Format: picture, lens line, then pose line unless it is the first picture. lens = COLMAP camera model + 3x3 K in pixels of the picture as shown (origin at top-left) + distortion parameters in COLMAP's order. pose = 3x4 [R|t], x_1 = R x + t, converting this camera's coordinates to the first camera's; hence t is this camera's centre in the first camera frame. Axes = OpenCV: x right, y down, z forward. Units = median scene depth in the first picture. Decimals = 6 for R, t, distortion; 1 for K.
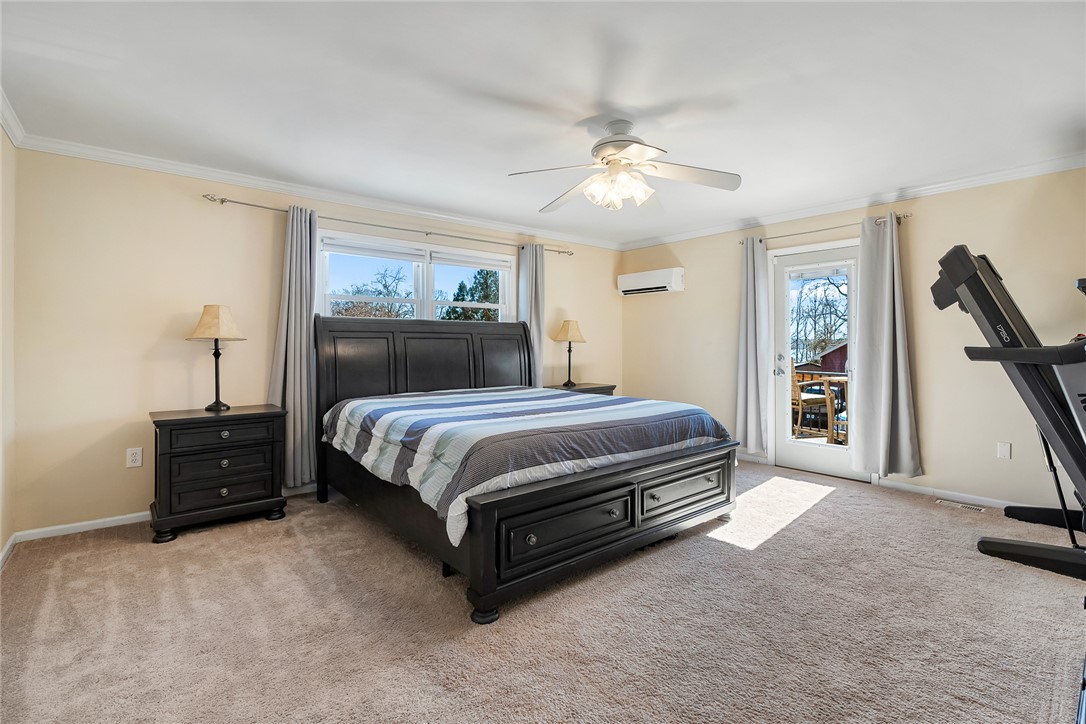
lens RADIAL K [[493.3, 0, 549.8], [0, 493.3, 341.4], [0, 0, 1]] dist [-0.001015, -0.000062]
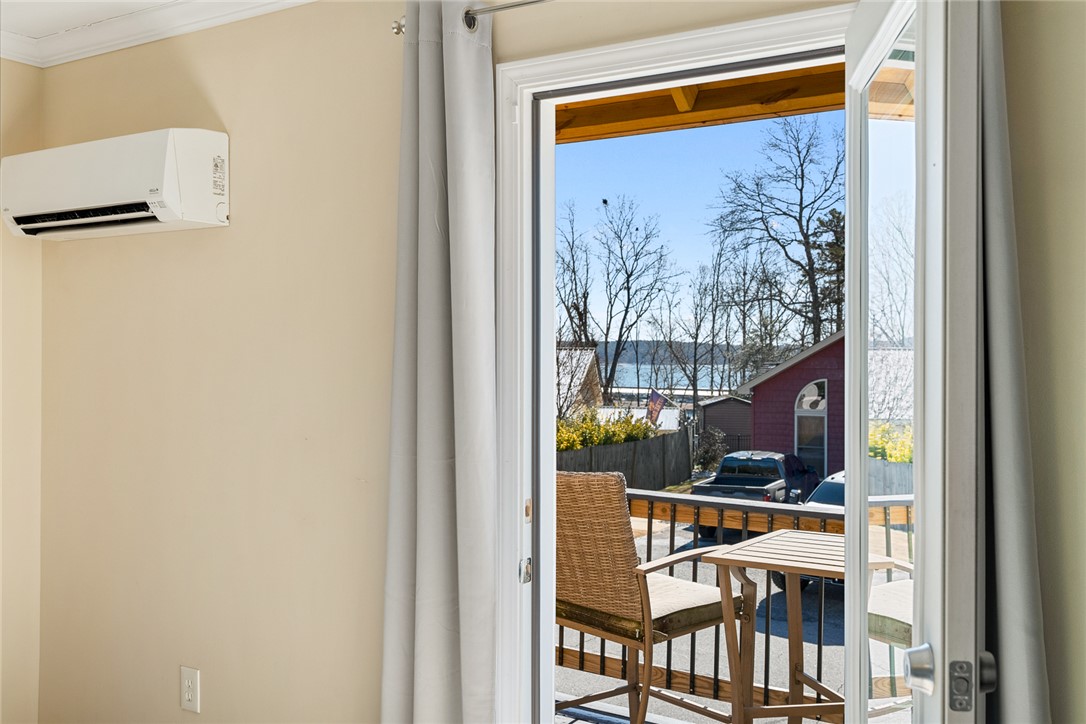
lens RADIAL K [[1069.1, 0, 543.0], [0, 1069.1, 362.0], [0, 0, 1]] dist [-0.000537, 0.000187]
pose [[0.953245, 0.000256, 0.302197, 0.035228], [-0.003686, 0.999935, 0.010780, -0.005221], [-0.302175, -0.011389, 0.953185, 0.057495]]
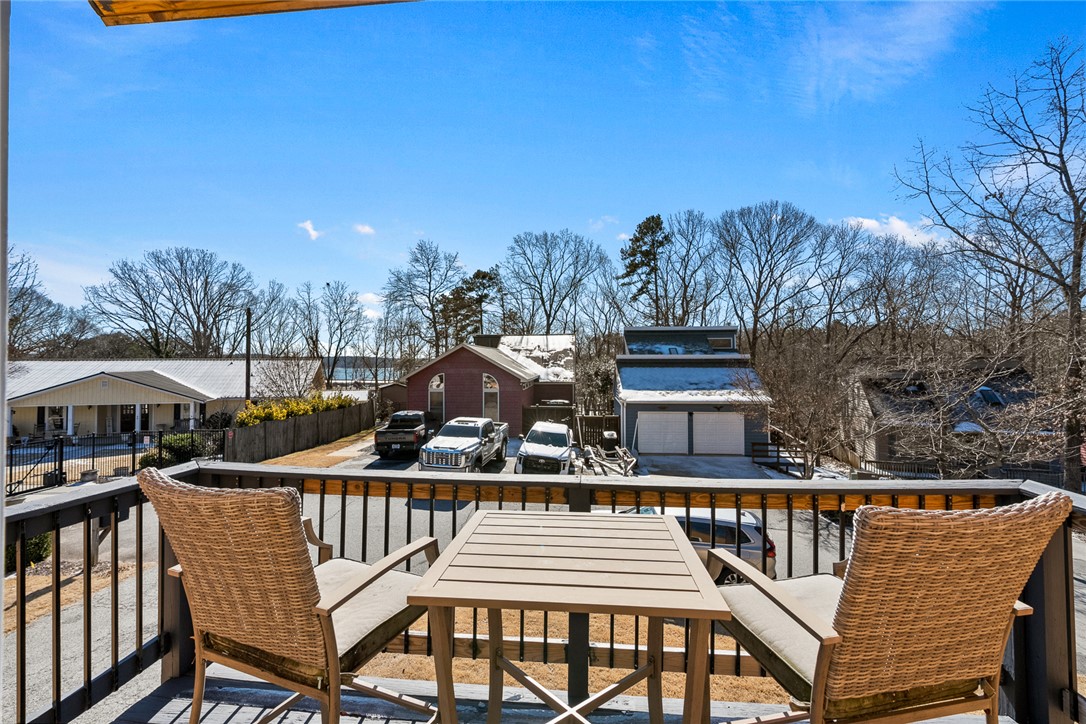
lens RADIAL K [[506.9, 0, 540.7], [0, 506.9, 352.5], [0, 0, 1]] dist [-0.001070, -0.000029]
pose [[0.723357, 0.010457, 0.690395, 0.056087], [0.001524, 0.999859, -0.016741, -0.002799], [-0.690473, 0.013162, 0.723239, 0.104410]]
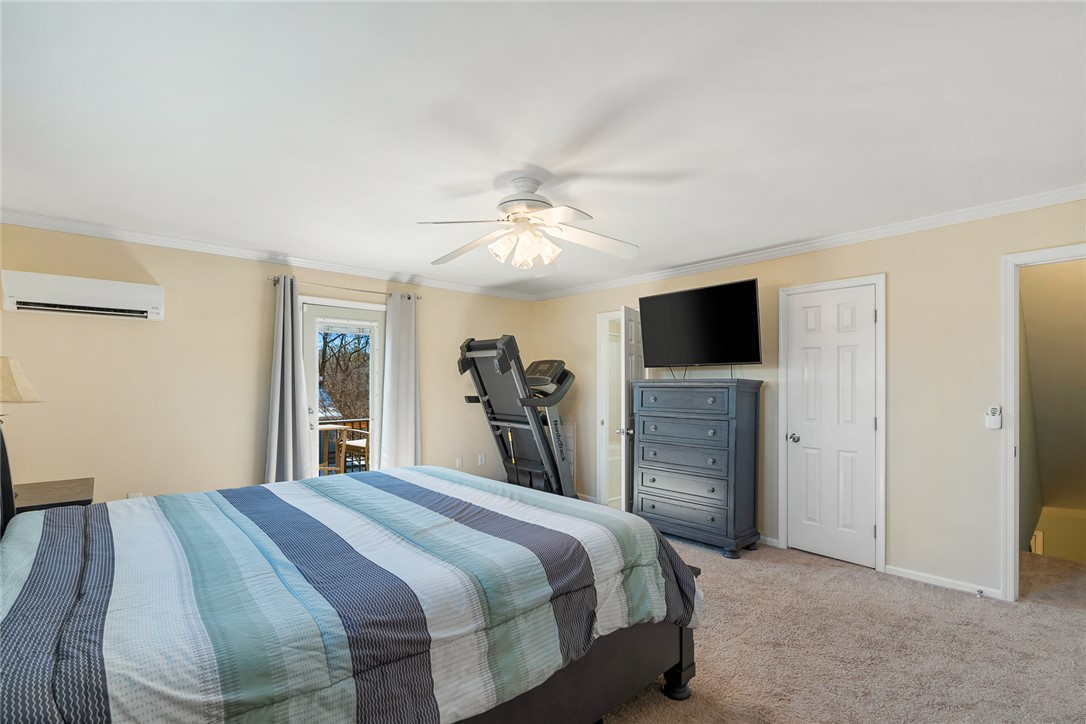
lens RADIAL K [[491.0, 0, 541.0], [0, 491.0, 386.6], [0, 0, 1]] dist [0.001381, 0.000185]
pose [[-0.010939, -0.006241, 0.999921, -0.056020], [-0.006544, 0.999960, 0.006169, -0.002718], [-0.999919, -0.006476, -0.010980, 0.065347]]
